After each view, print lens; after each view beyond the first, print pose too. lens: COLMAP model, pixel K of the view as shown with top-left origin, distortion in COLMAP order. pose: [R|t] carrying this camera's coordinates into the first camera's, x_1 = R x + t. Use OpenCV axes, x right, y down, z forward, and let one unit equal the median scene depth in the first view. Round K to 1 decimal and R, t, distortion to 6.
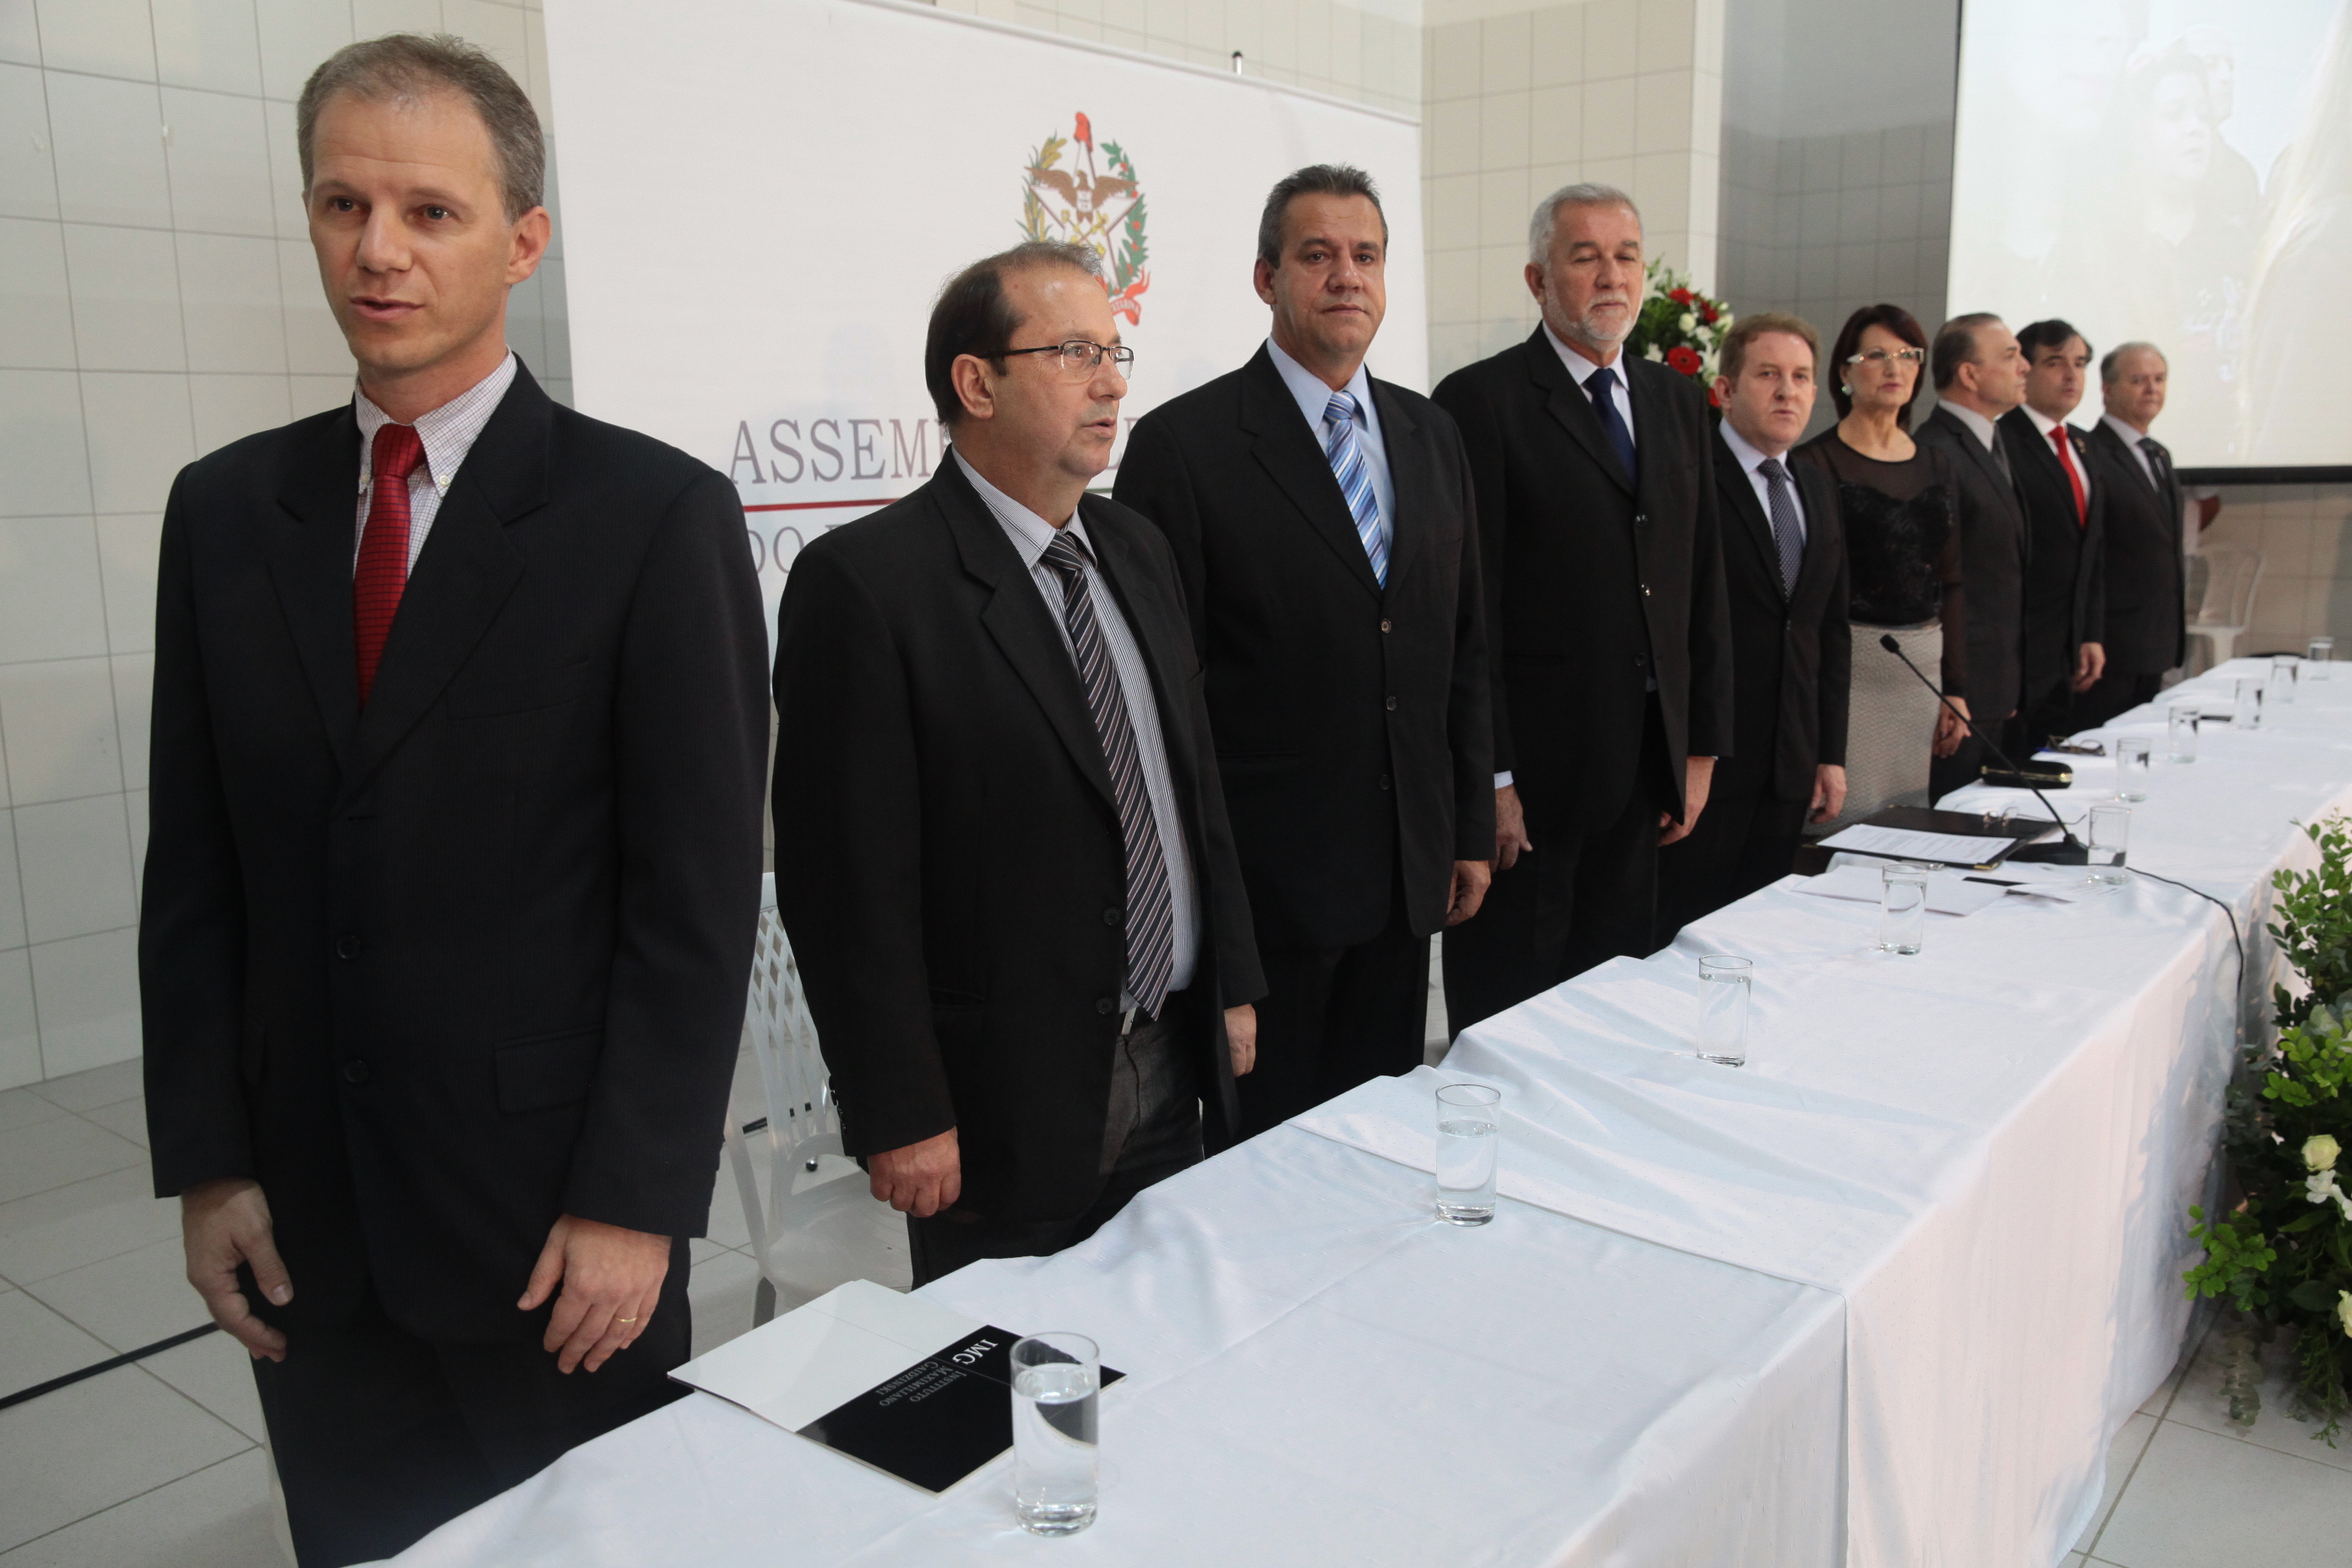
lens RADIAL K [[1880.6, 0, 1121.6], [0, 1880.6, 839.0], [0, 0, 1]] dist [-0.080088, 0.044281]
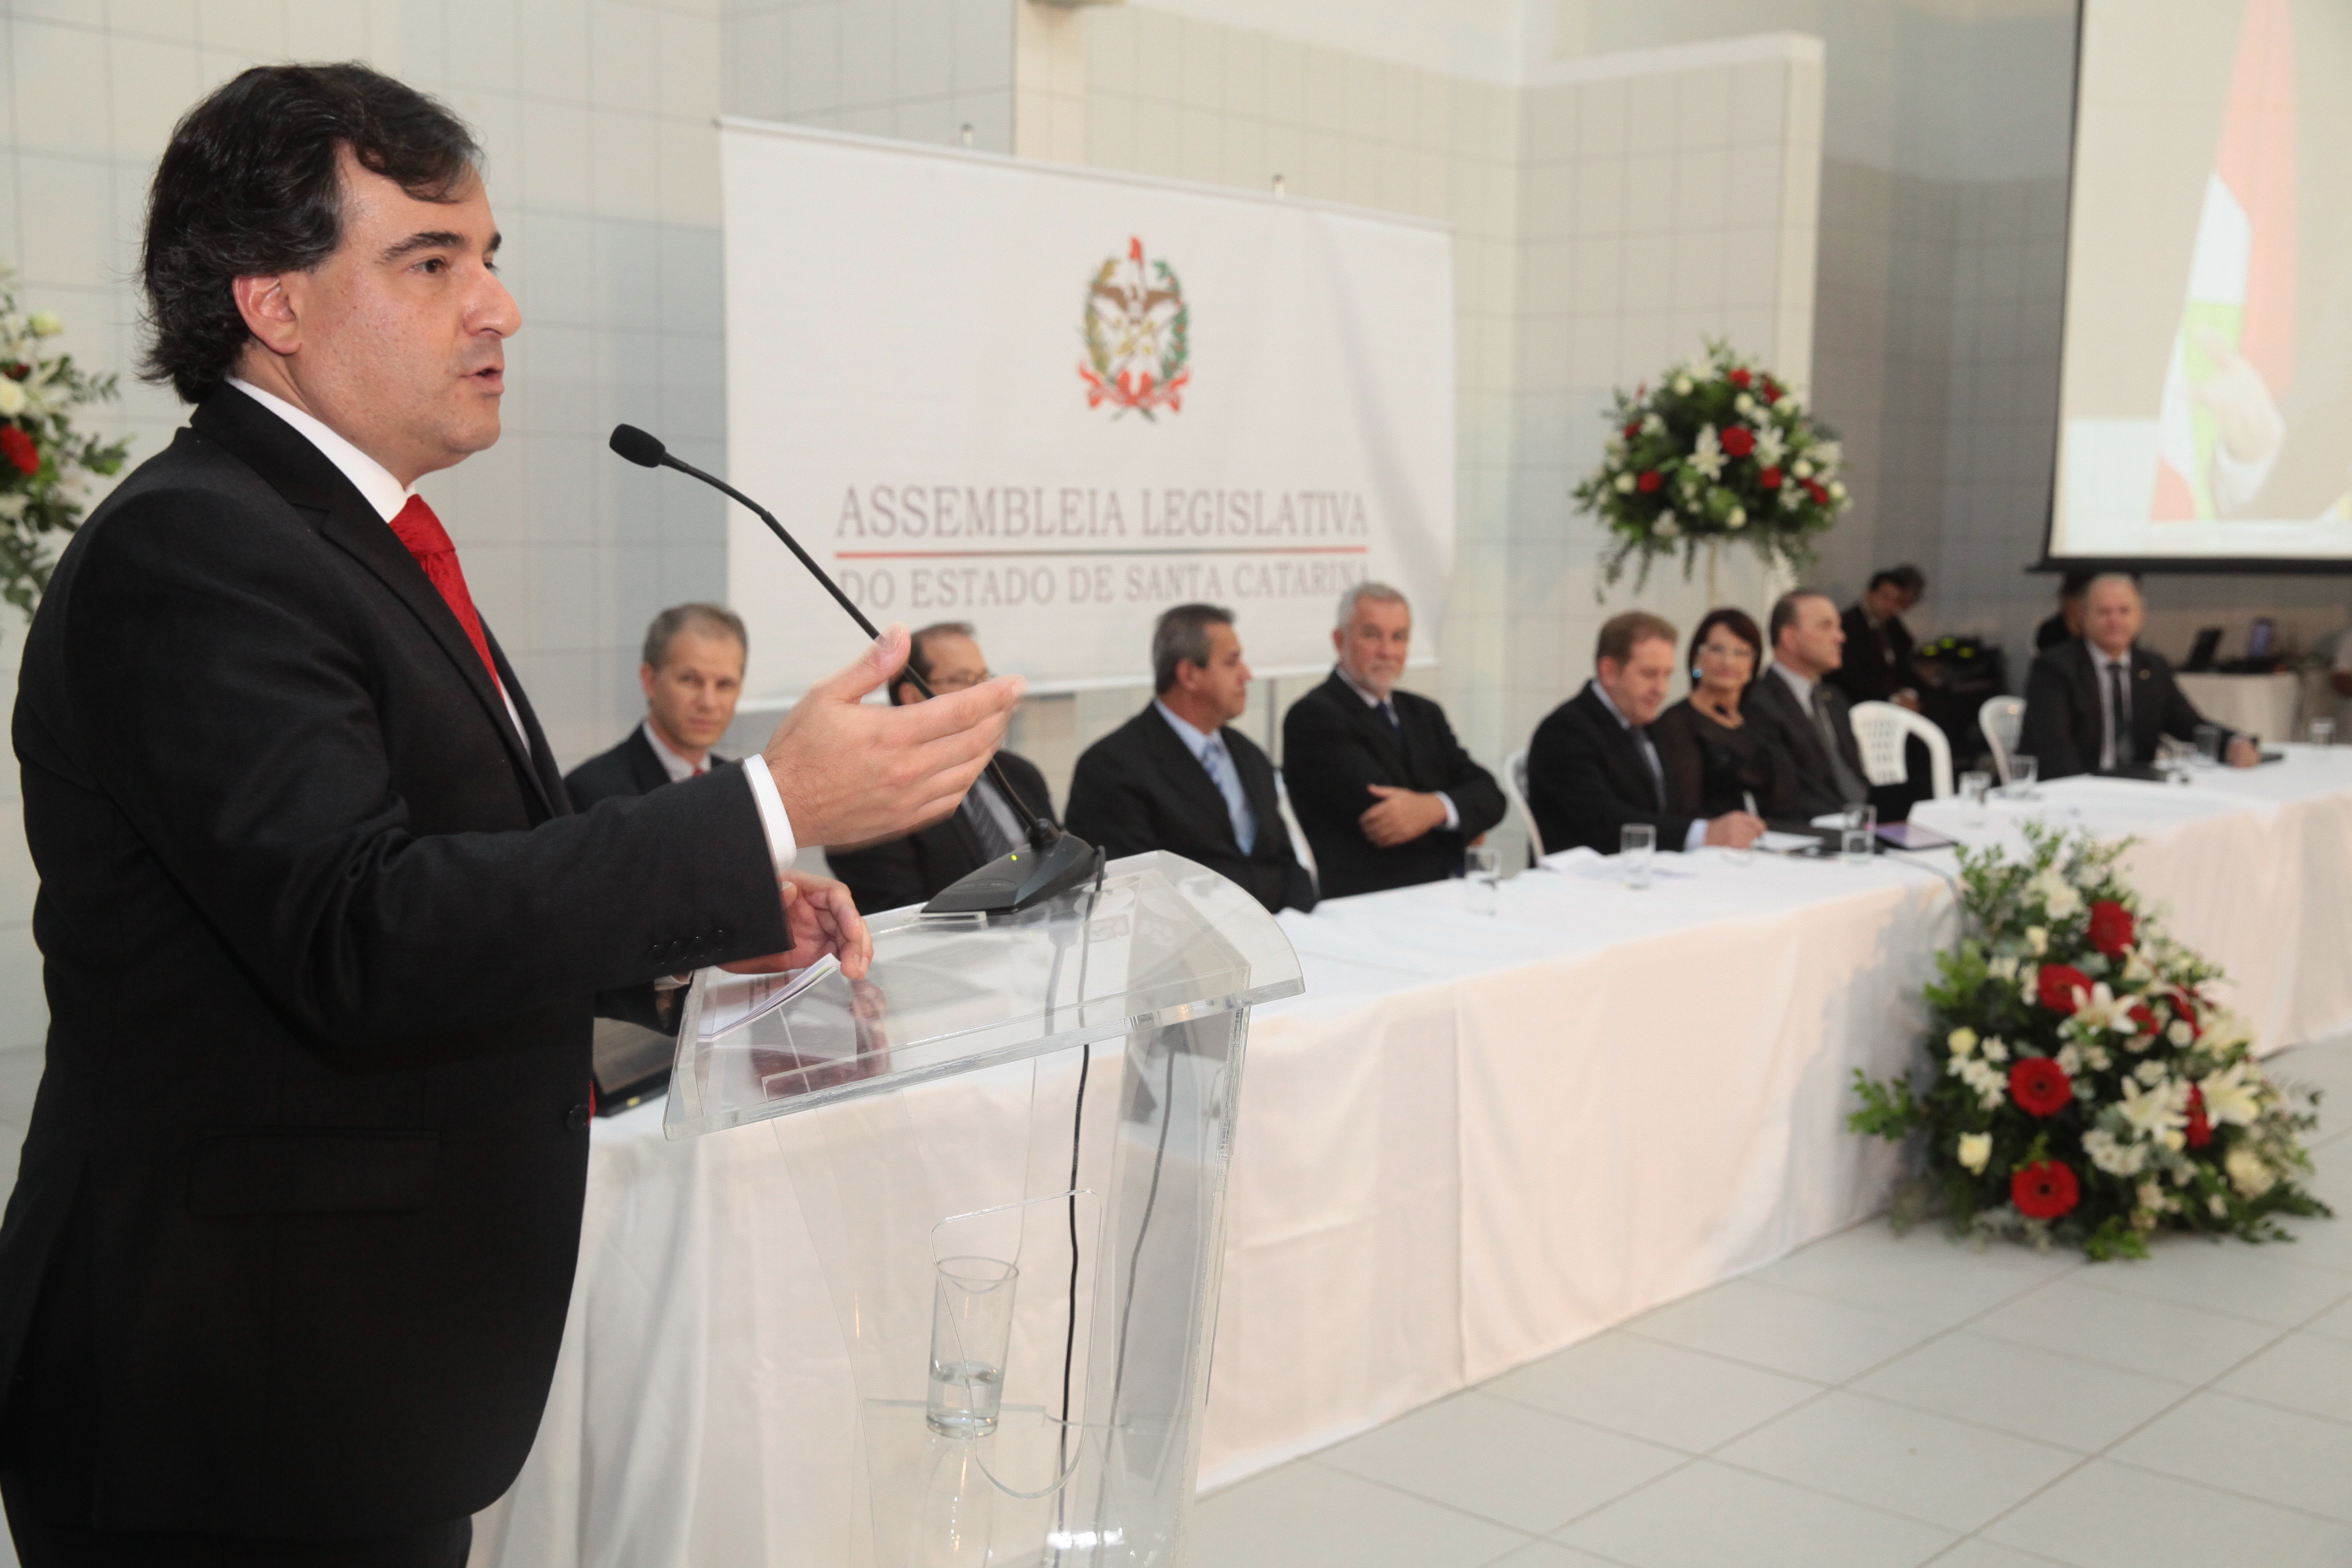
lens RADIAL K [[2594.3, 0, 1170.6], [0, 2594.3, 784.2], [0, 0, 1]] dist [0.029912, 0.000000]
pose [[0.998785, 0.037019, -0.032539, 0.068049], [-0.039862, 0.994998, -0.091595, 0.111983], [0.028985, 0.092781, 0.995265, -0.627945]]
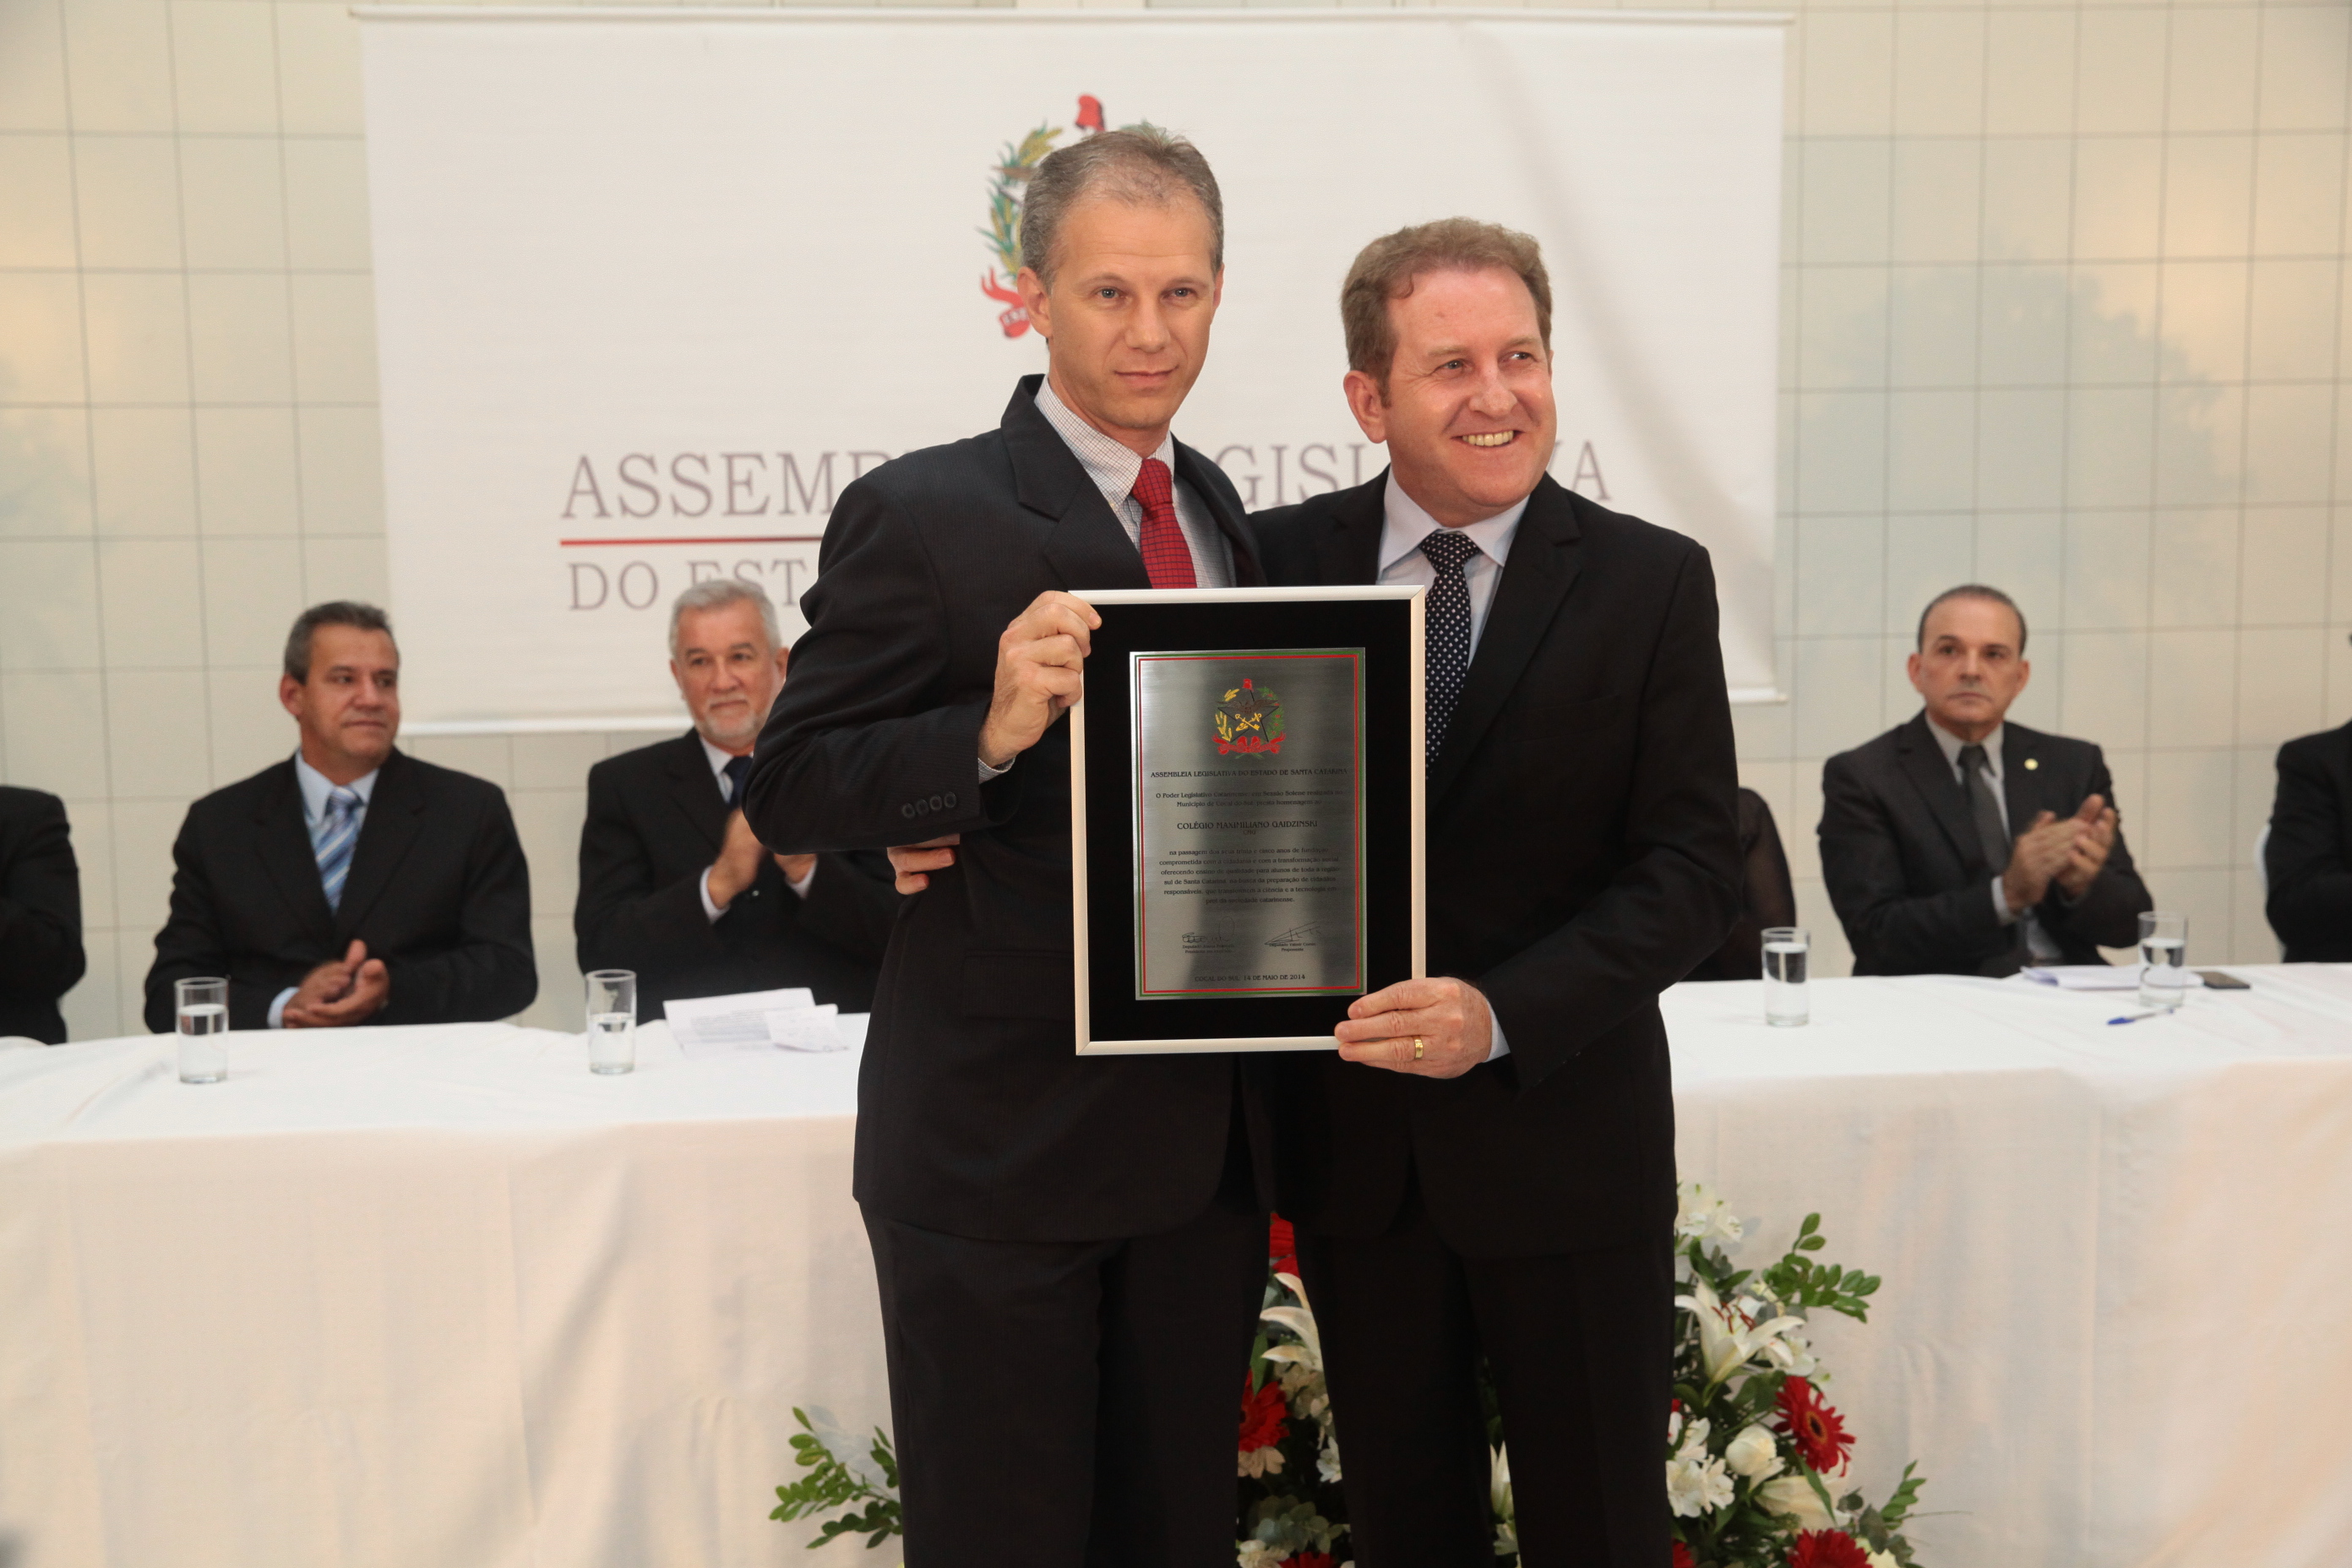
lens RADIAL K [[2953.2, 0, 1177.3], [0, 2953.2, 804.0], [0, 0, 1]] dist [0.056714, 0.000000]
pose [[0.728495, 0.091438, -0.678921, 0.962364], [-0.139564, 0.990077, -0.016410, -0.048140], [0.670684, 0.106707, 0.734028, 0.054207]]
